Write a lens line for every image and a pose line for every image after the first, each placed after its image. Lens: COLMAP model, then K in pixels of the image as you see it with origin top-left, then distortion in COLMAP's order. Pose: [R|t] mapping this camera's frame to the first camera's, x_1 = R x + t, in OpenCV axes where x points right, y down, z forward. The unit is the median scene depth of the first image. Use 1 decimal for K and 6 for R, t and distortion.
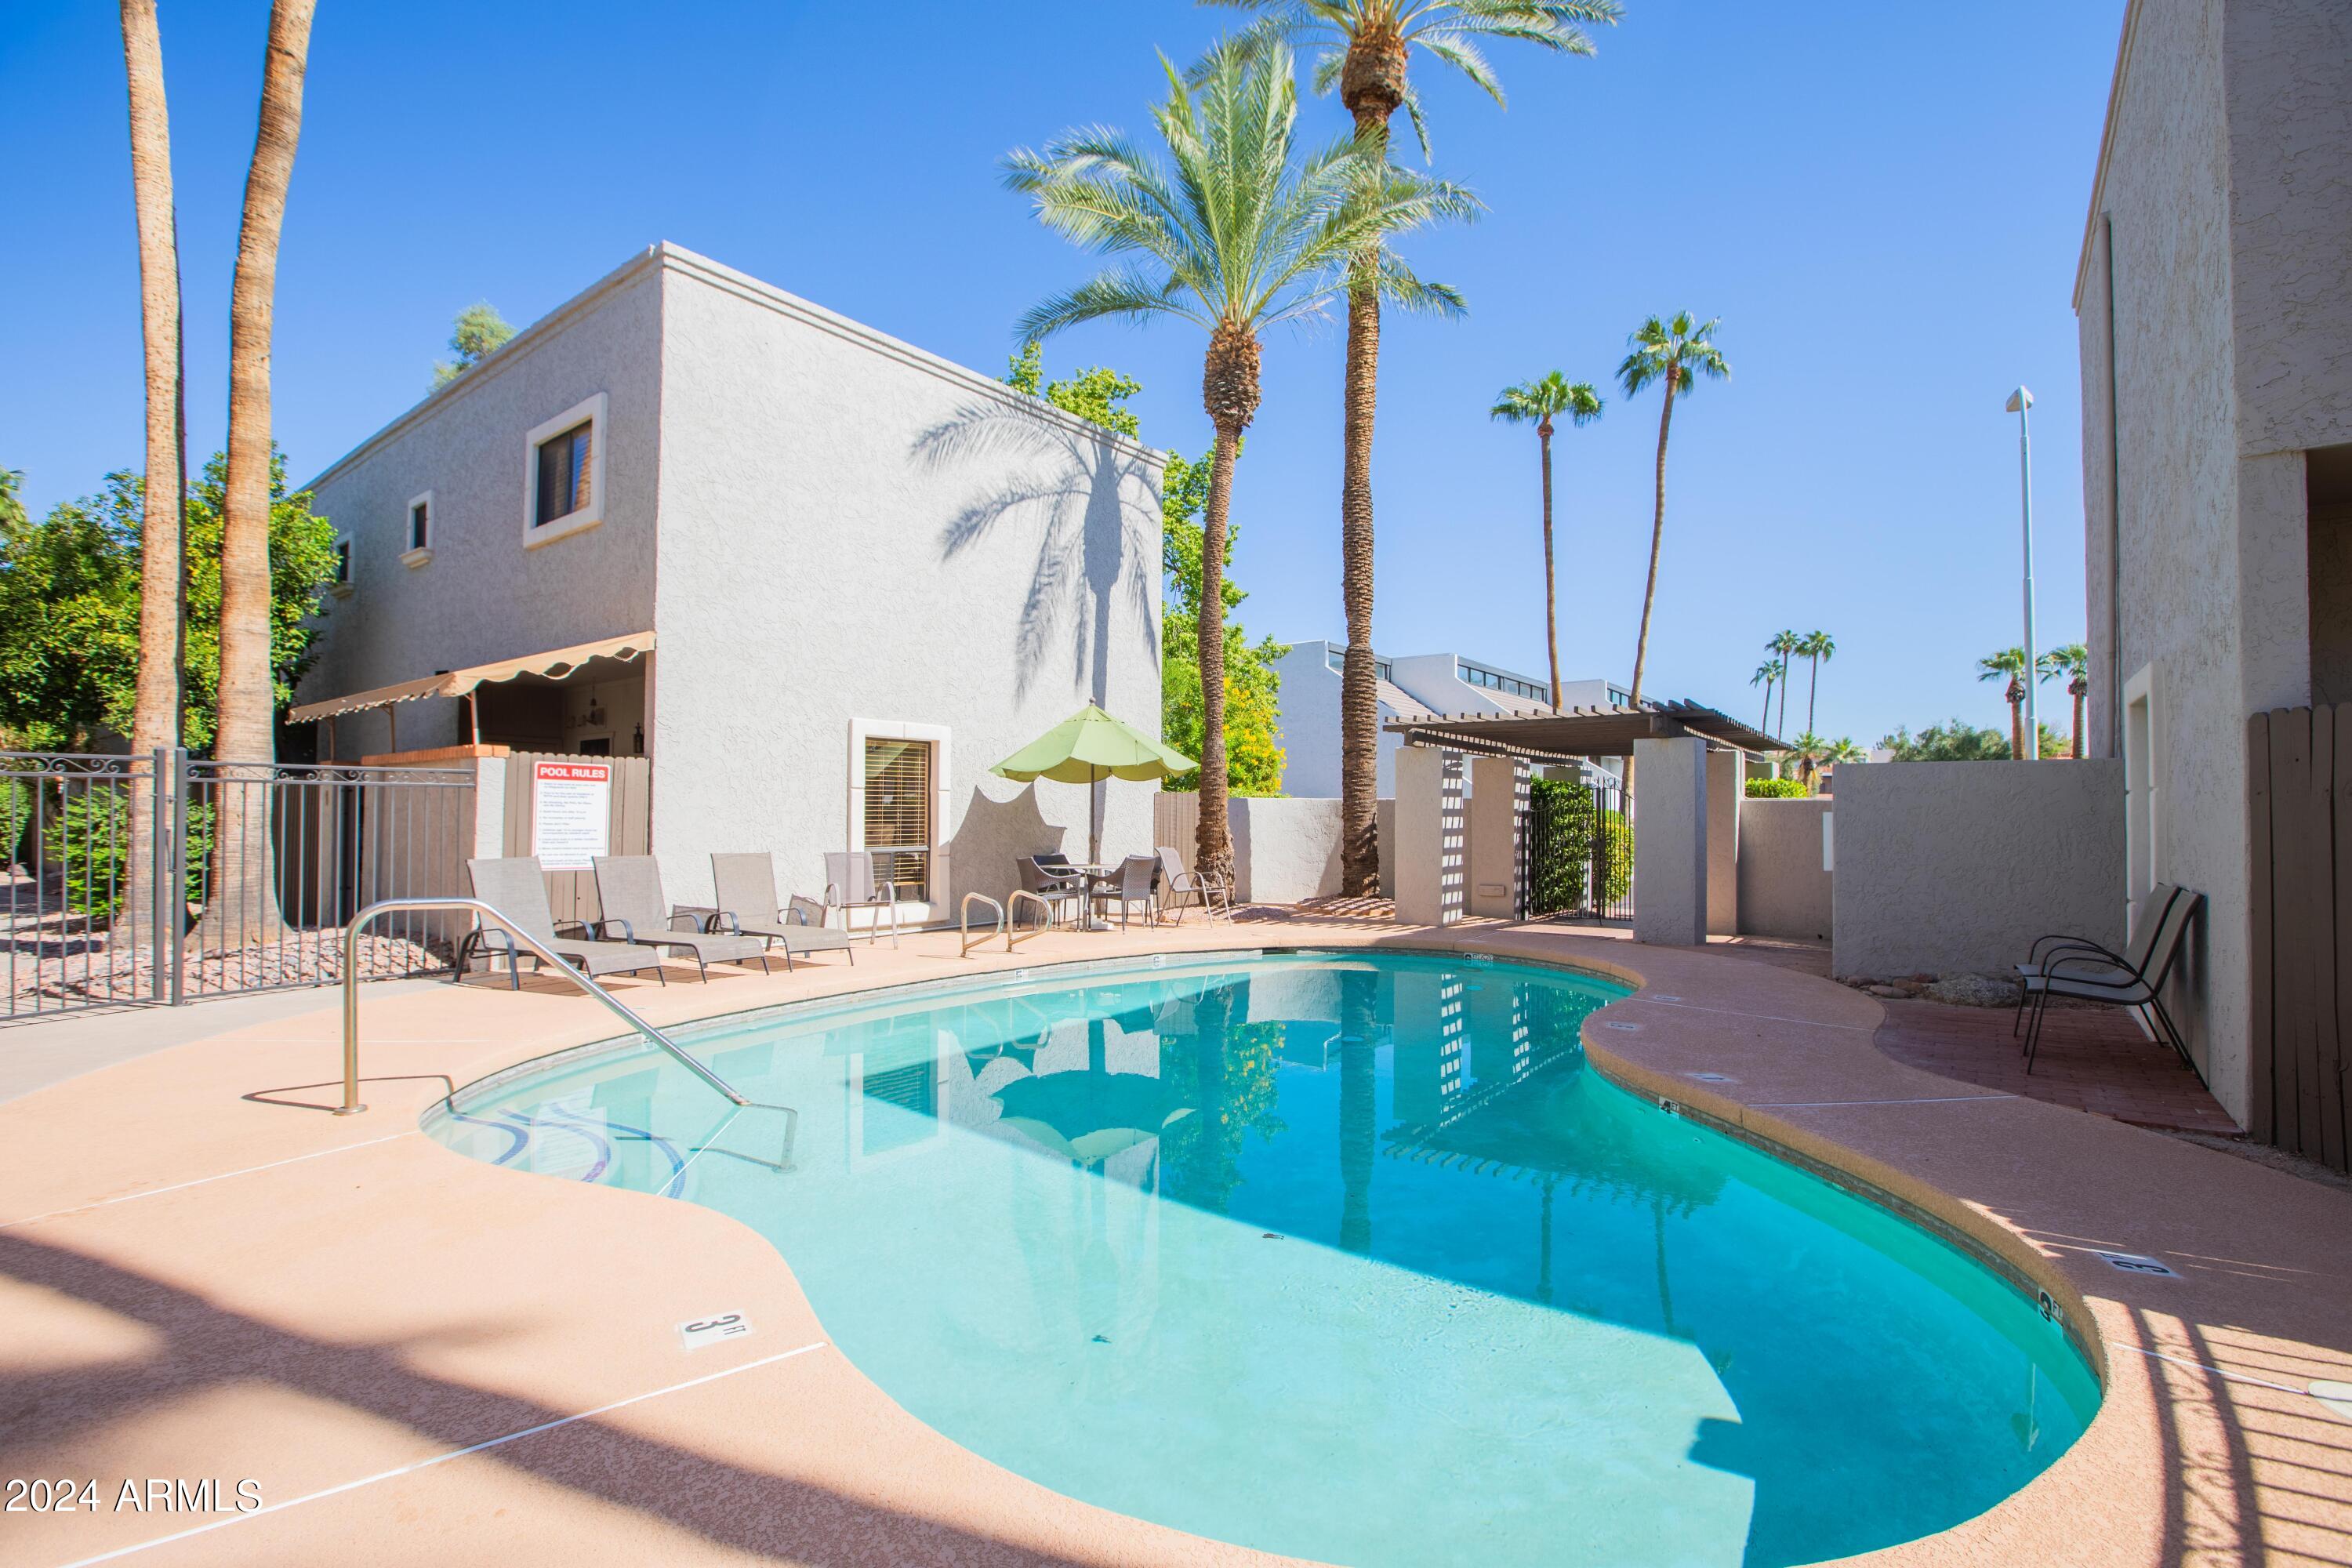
lens RADIAL K [[1100.5, 0, 1180.1], [0, 1100.5, 798.6], [0, 0, 1]] dist [-0.048482, 0.000181]
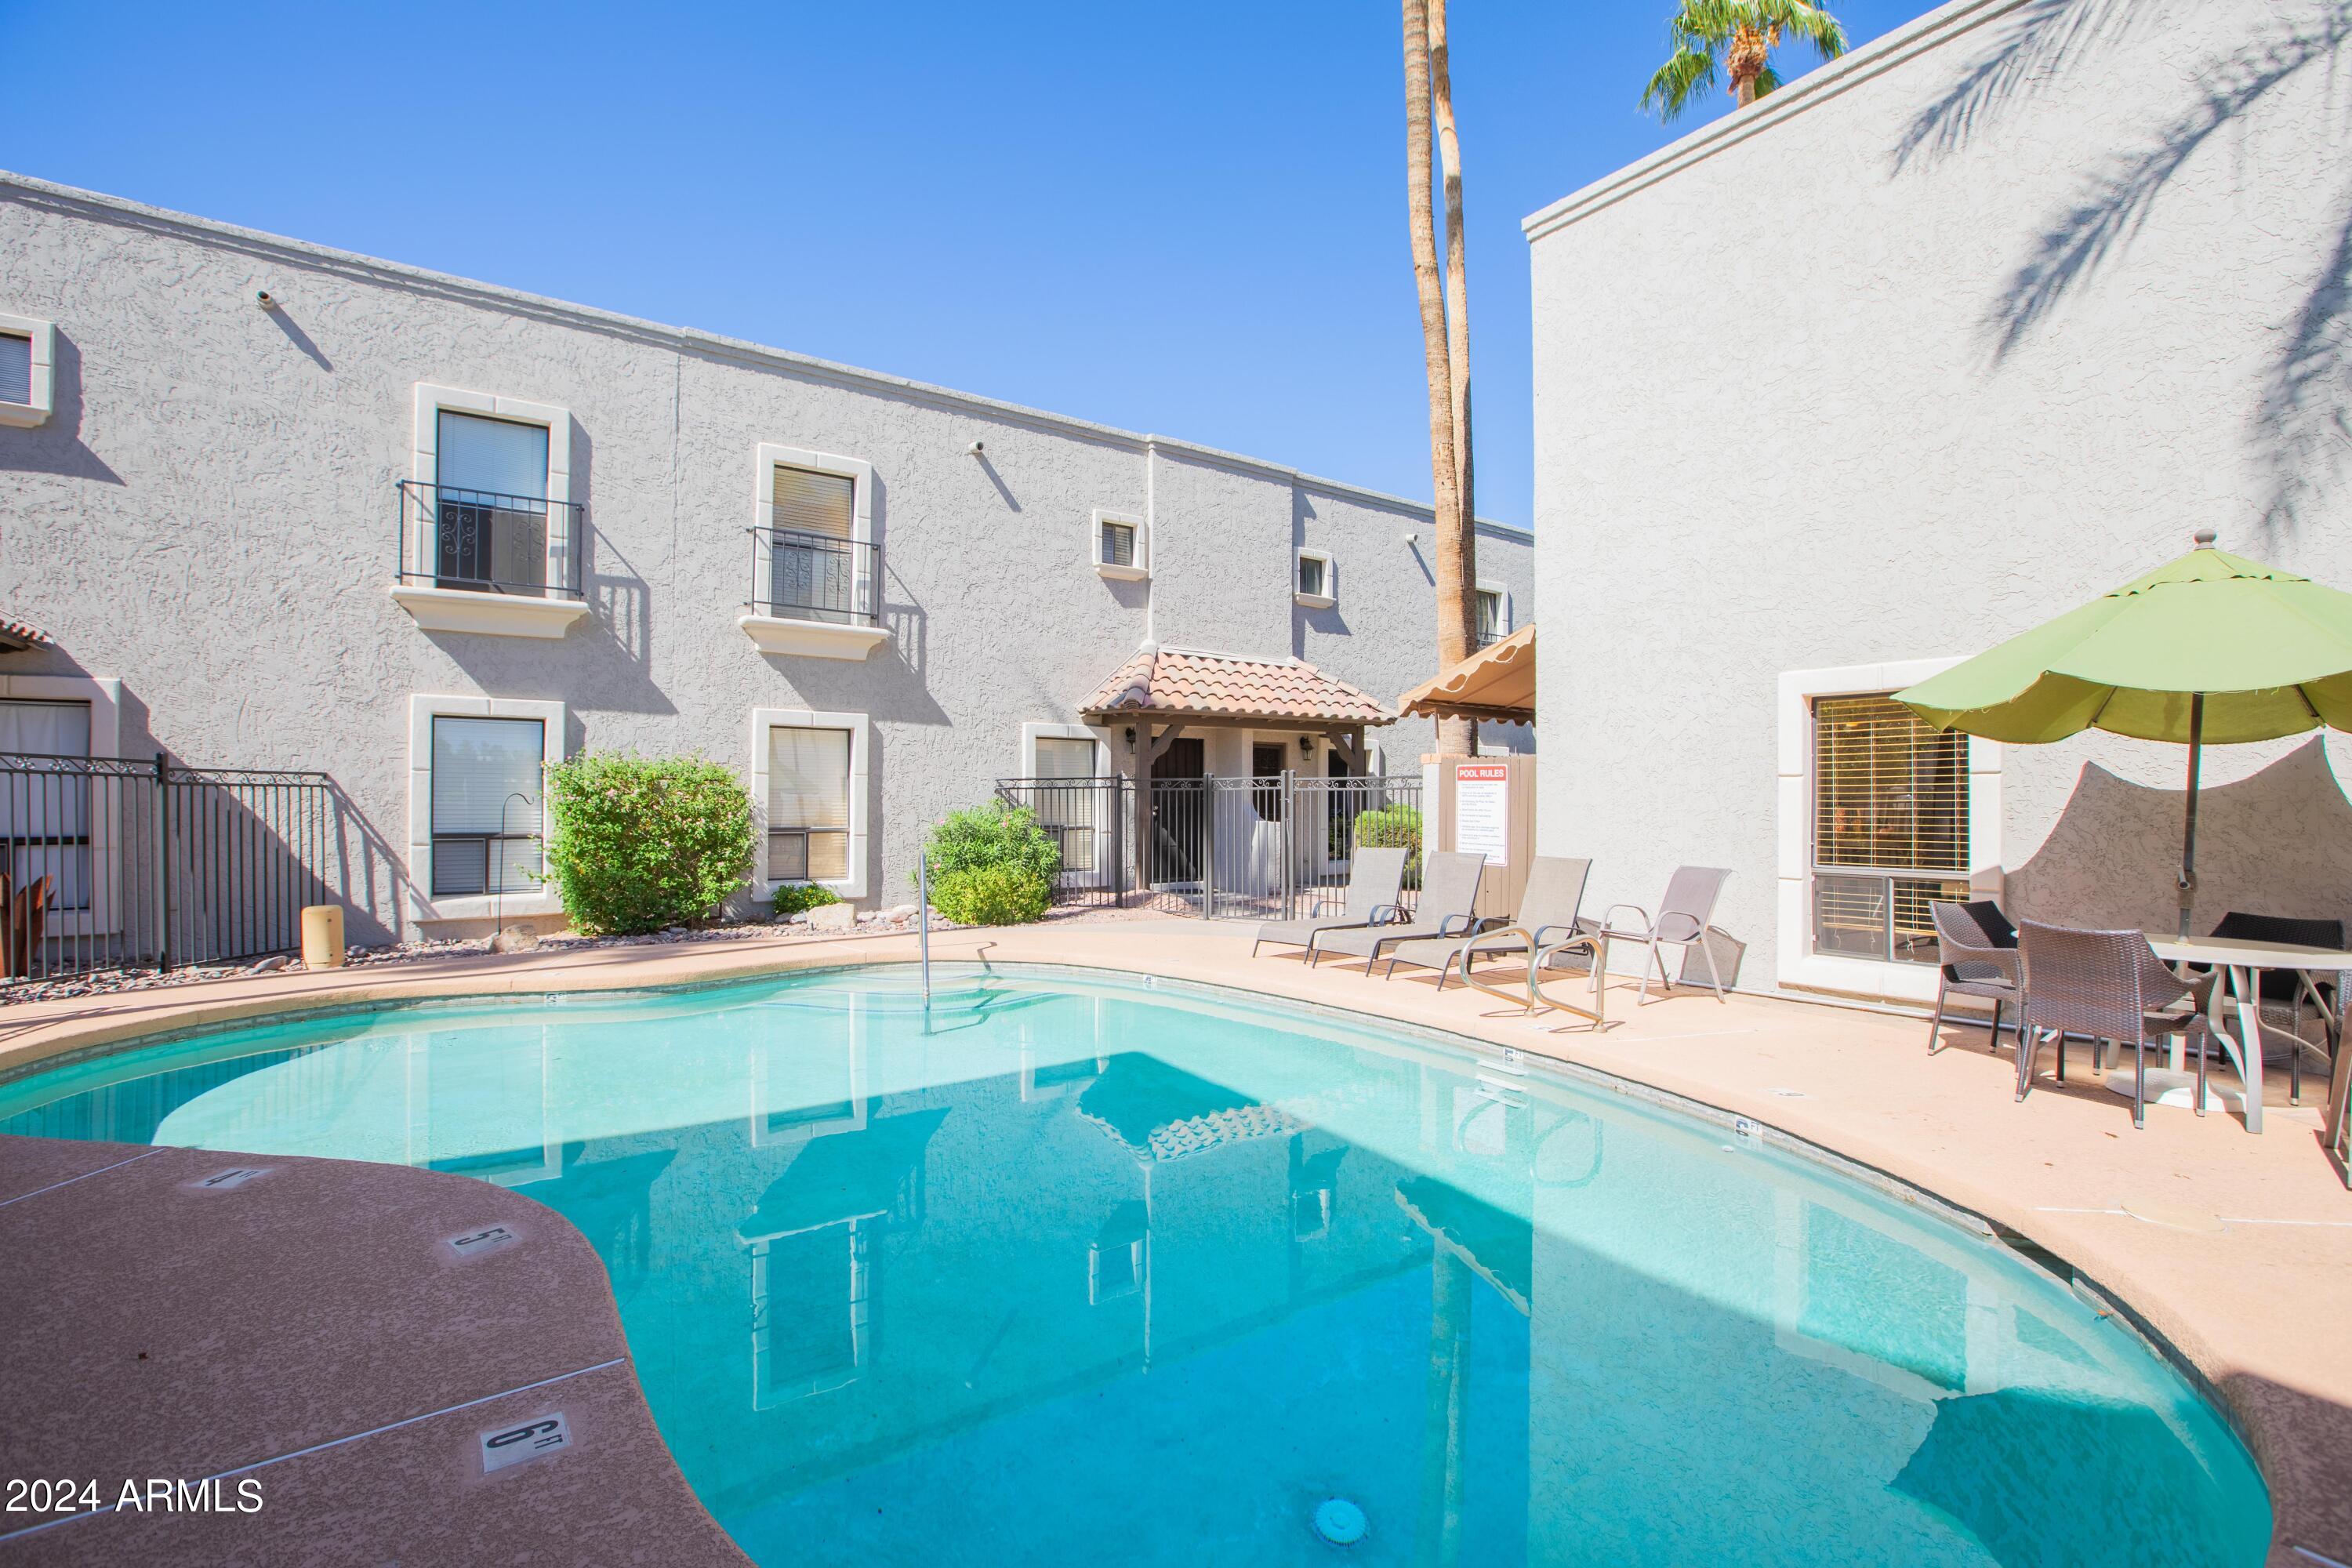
lens RADIAL K [[1059.7, 0, 1172.0], [0, 1059.7, 791.0], [0, 0, 1]] dist [0.001957, -0.000147]
pose [[-0.283374, -0.025852, -0.958661, 0.376052], [-0.002386, 0.999653, -0.026252, 0.015348], [0.959007, -0.005151, -0.283337, 0.708736]]
